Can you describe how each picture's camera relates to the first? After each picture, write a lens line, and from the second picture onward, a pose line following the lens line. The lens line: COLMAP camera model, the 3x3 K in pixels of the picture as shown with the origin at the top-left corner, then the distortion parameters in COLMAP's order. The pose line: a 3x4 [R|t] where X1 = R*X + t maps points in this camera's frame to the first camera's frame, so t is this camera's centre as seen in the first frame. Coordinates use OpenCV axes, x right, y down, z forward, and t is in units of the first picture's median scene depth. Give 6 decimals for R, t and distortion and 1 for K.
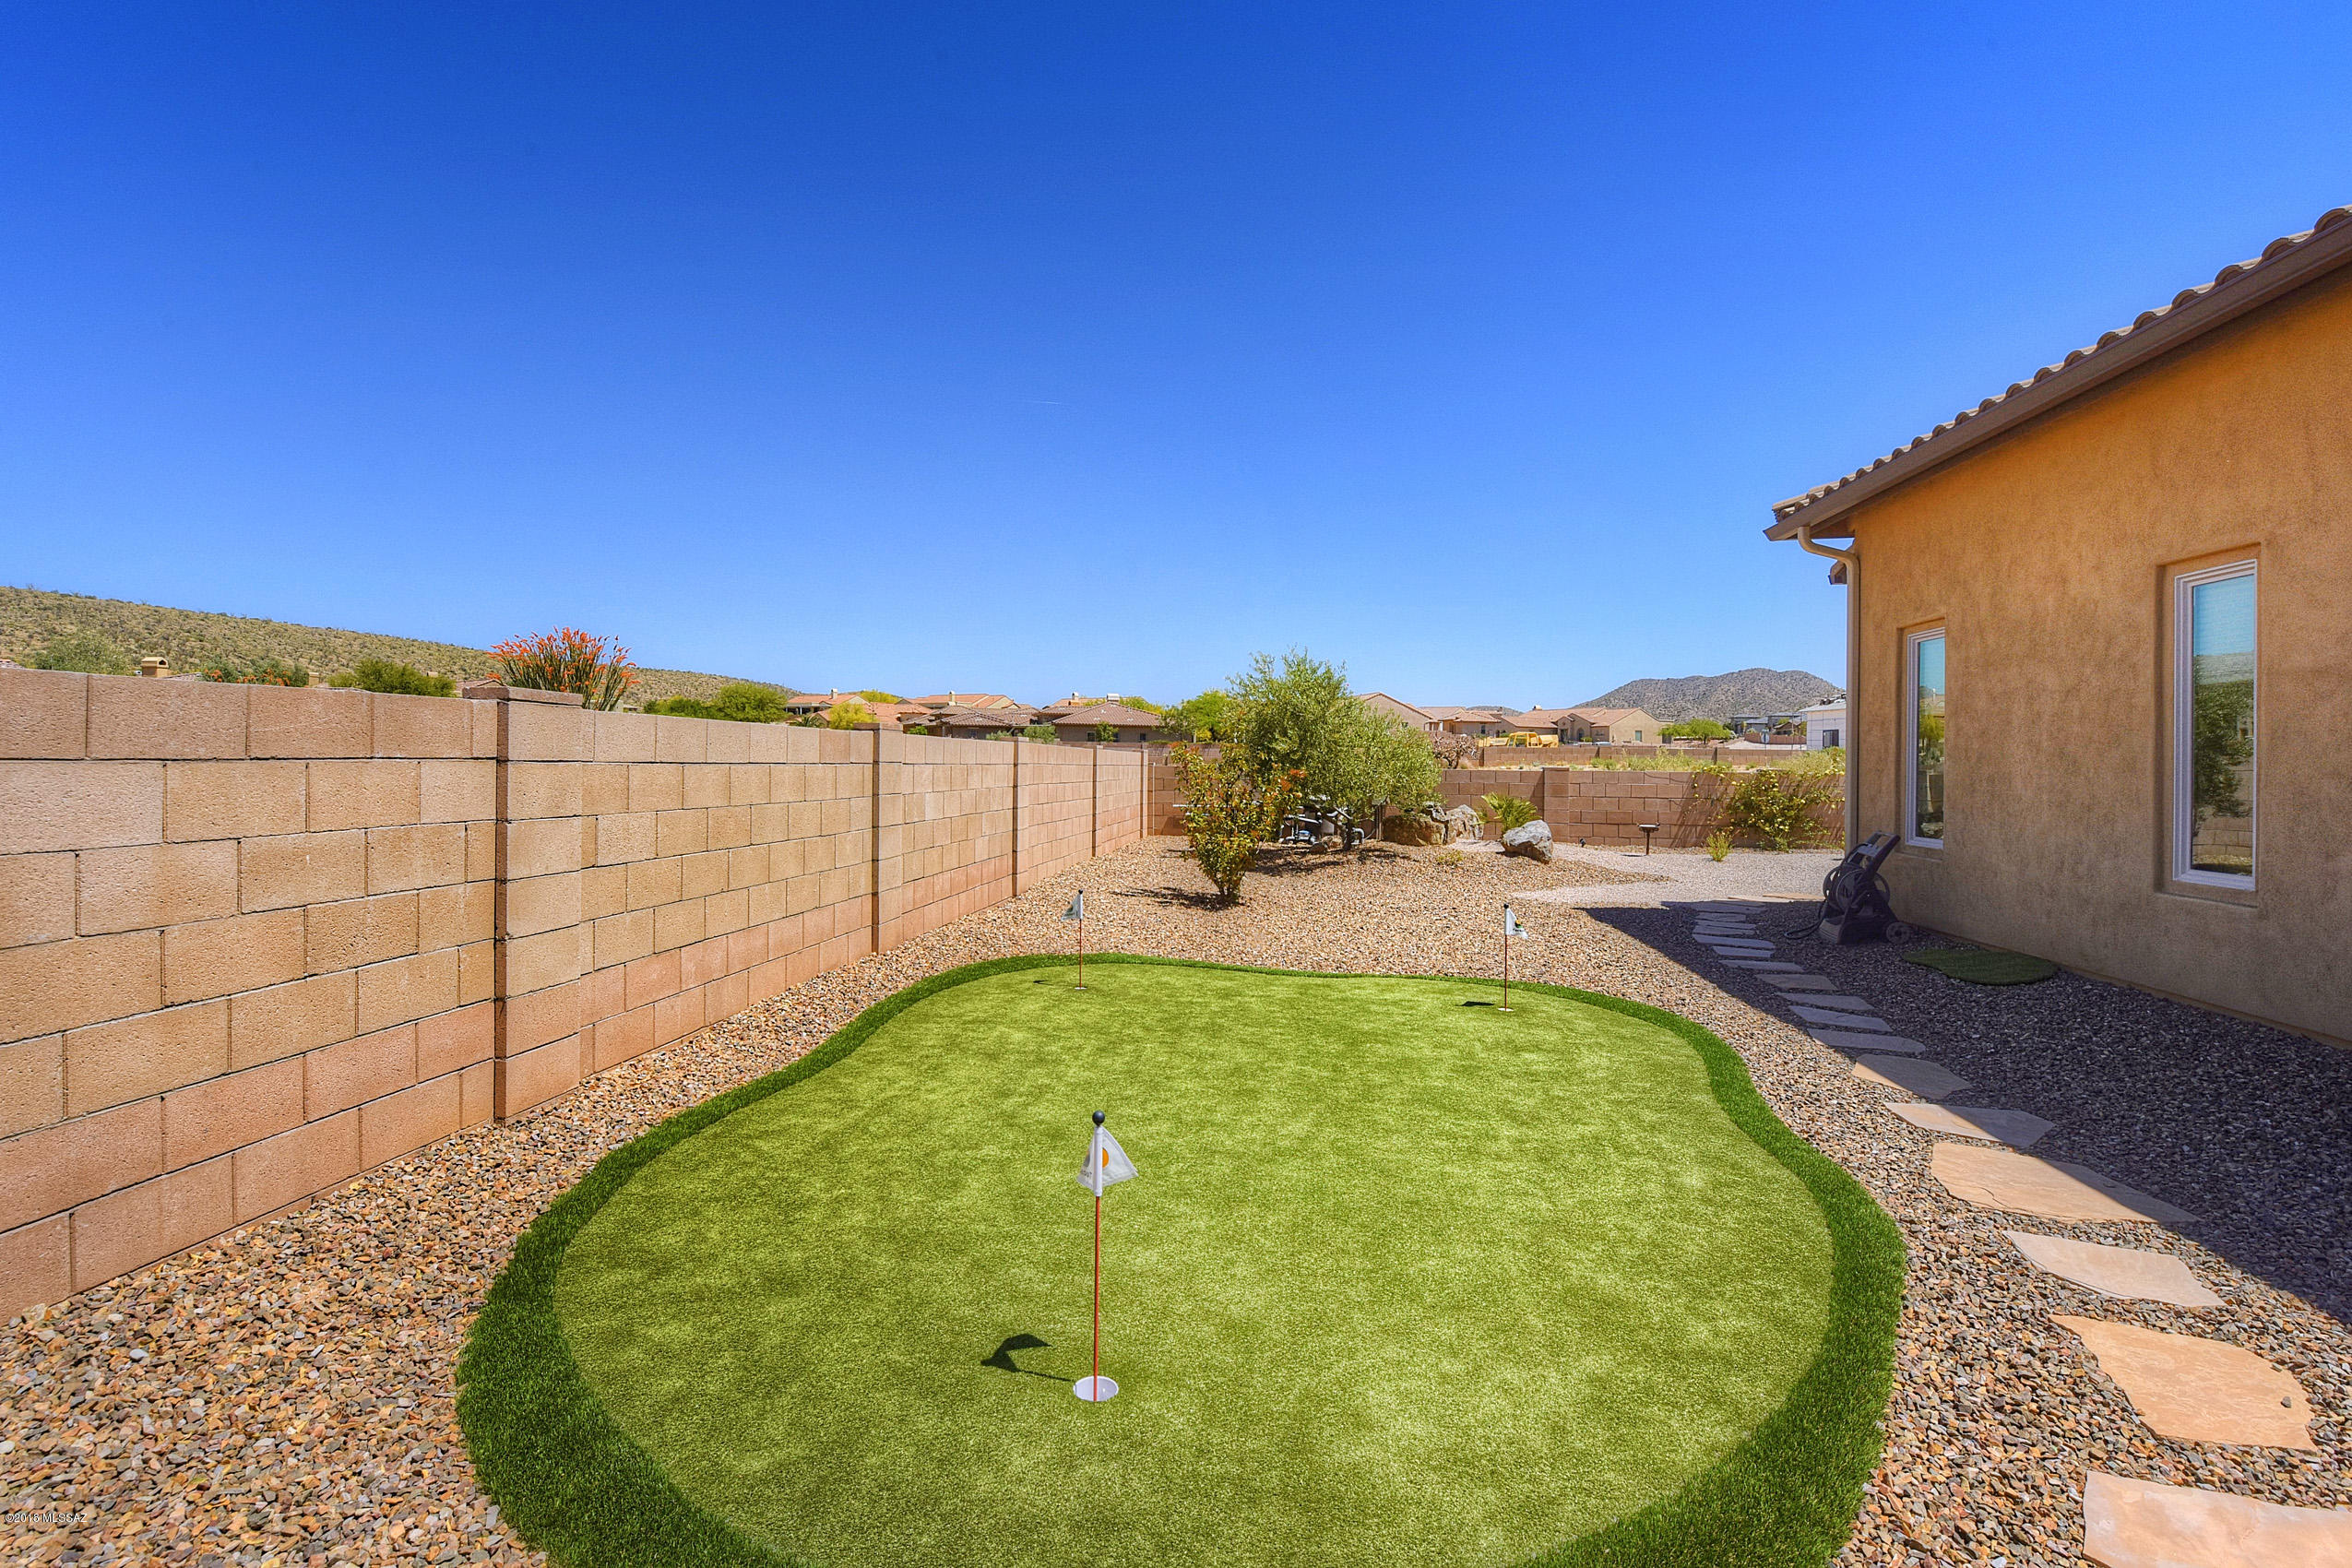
lens RADIAL K [[1078.0, 0, 1170.2], [0, 1078.0, 773.2], [0, 0, 1]] dist [0.003544, 0.000173]
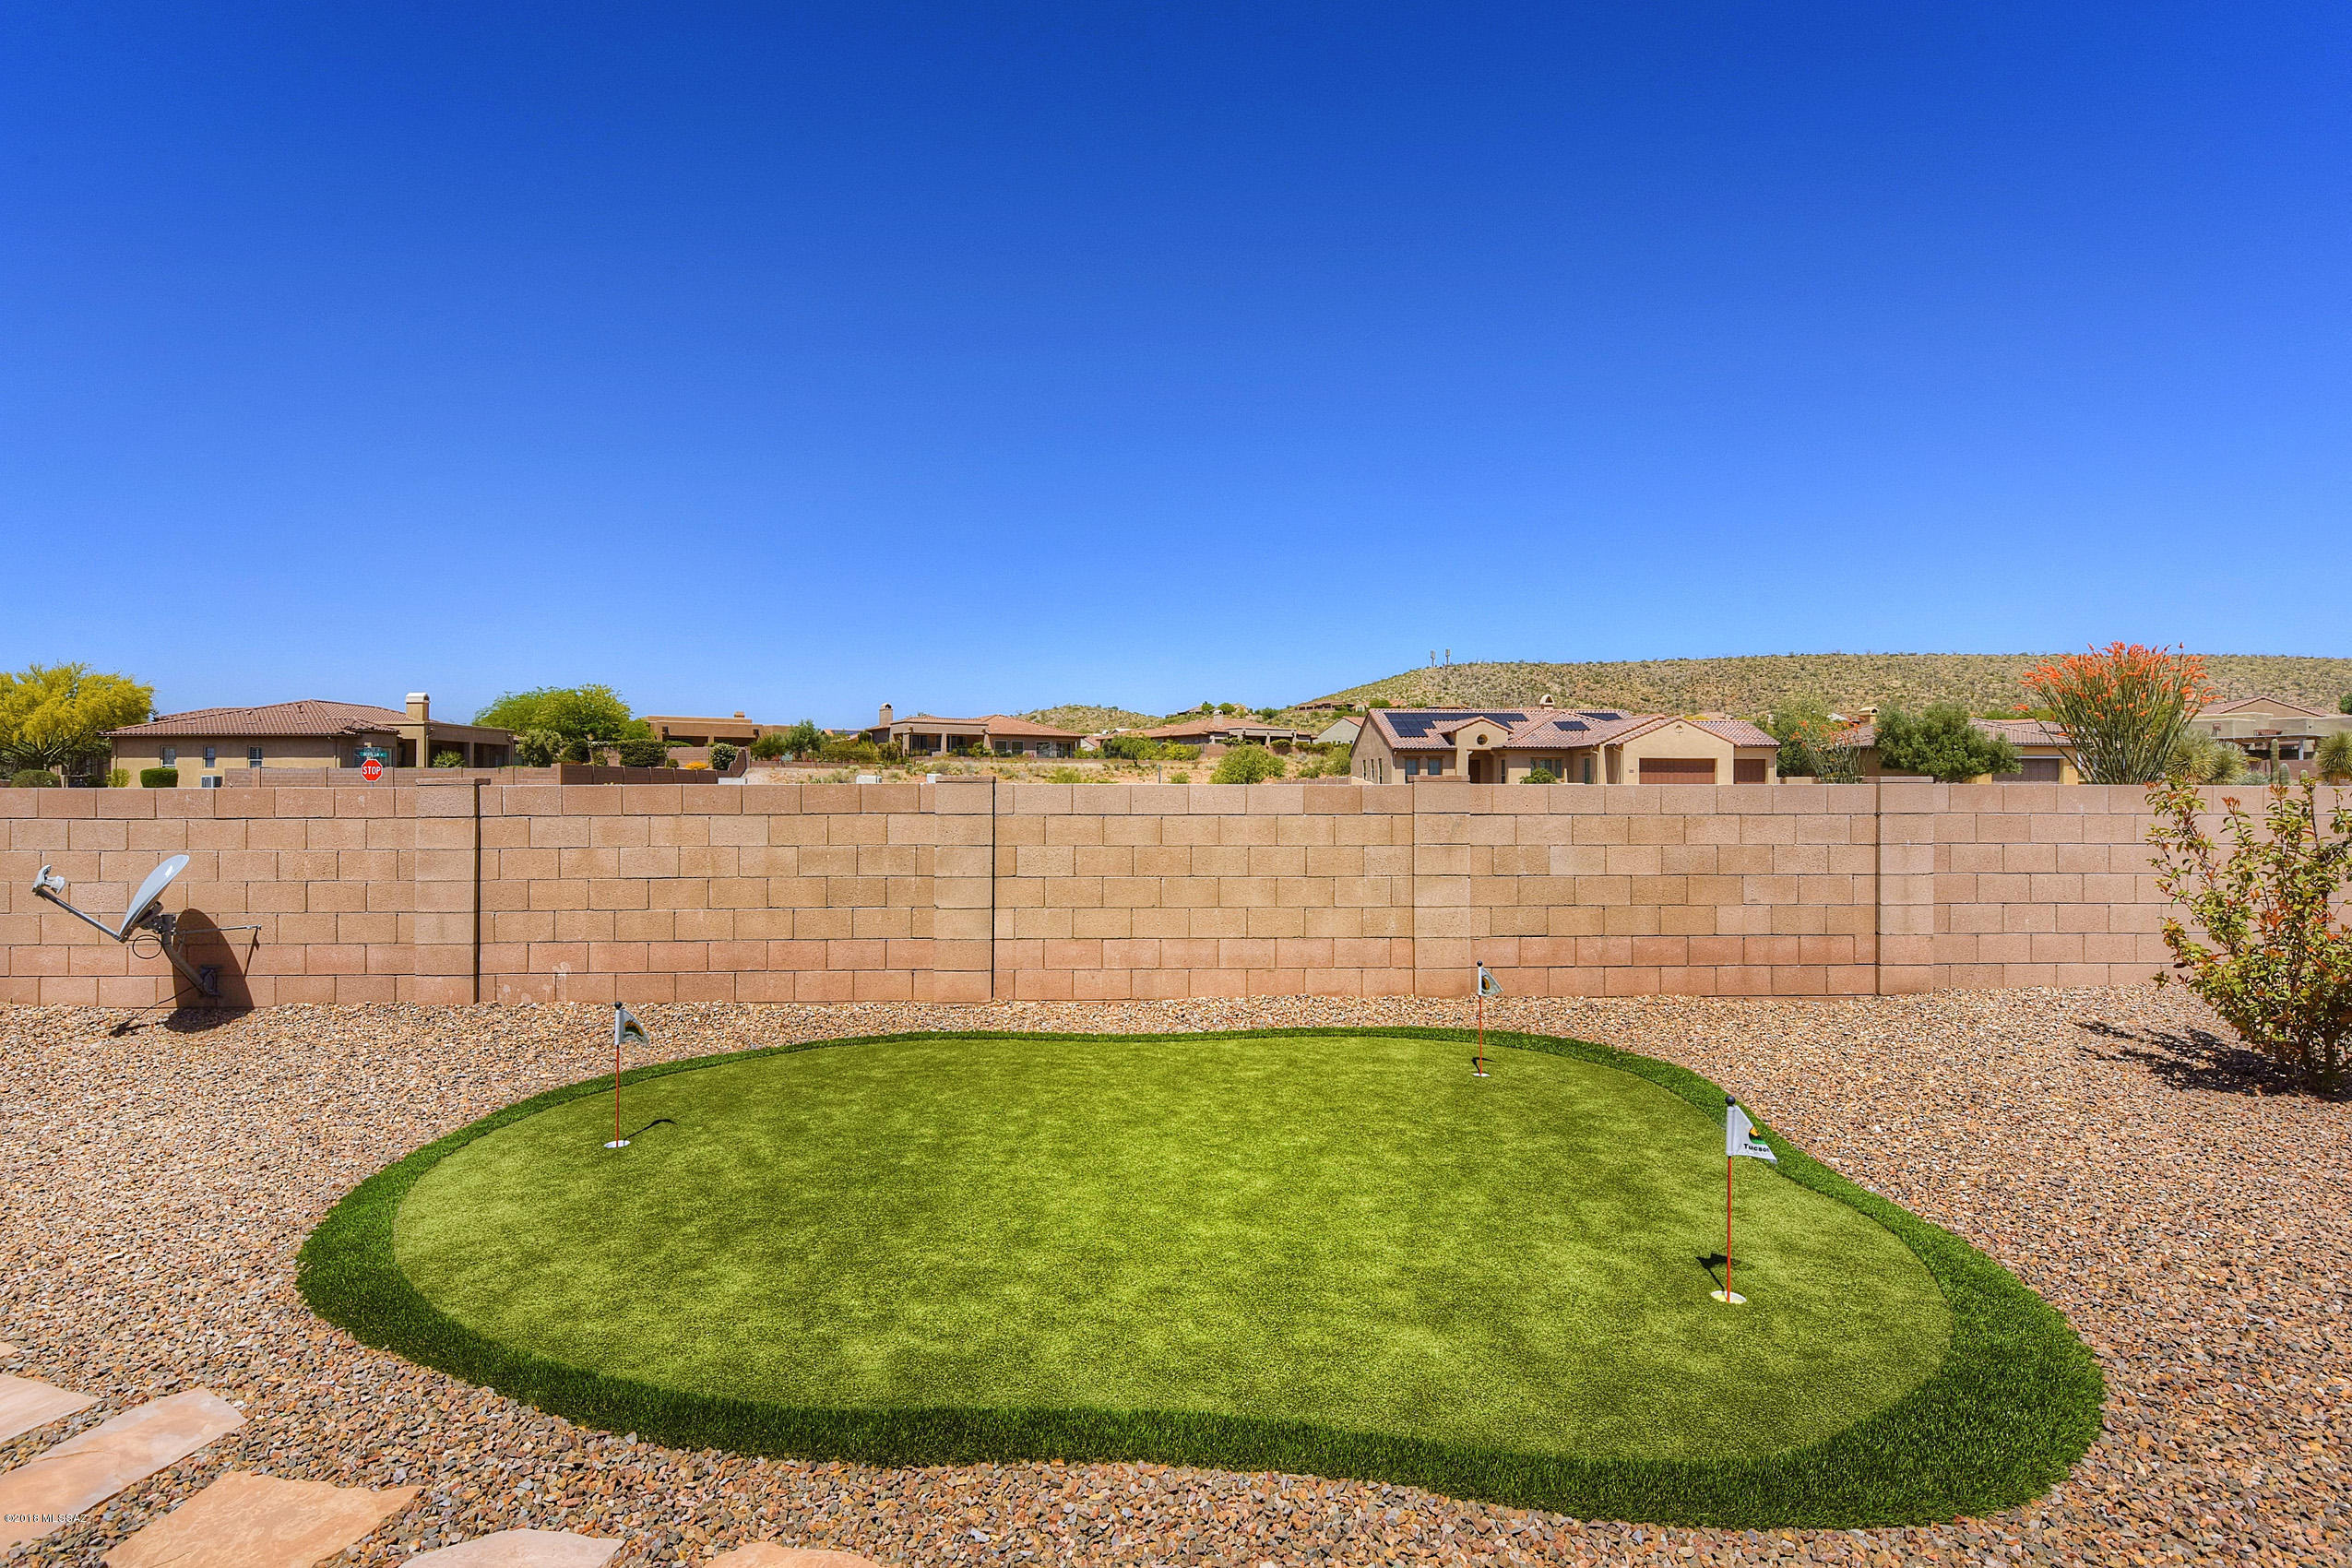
lens RADIAL K [[1078.0, 0, 1171.9], [0, 1078.0, 788.7], [0, 0, 1]] dist [0.003544, 0.000173]
pose [[0.190246, -0.011436, -0.981670, 1.388110], [-0.007562, 0.999885, -0.013114, -0.036121], [0.981707, 0.009918, 0.190137, 1.098463]]
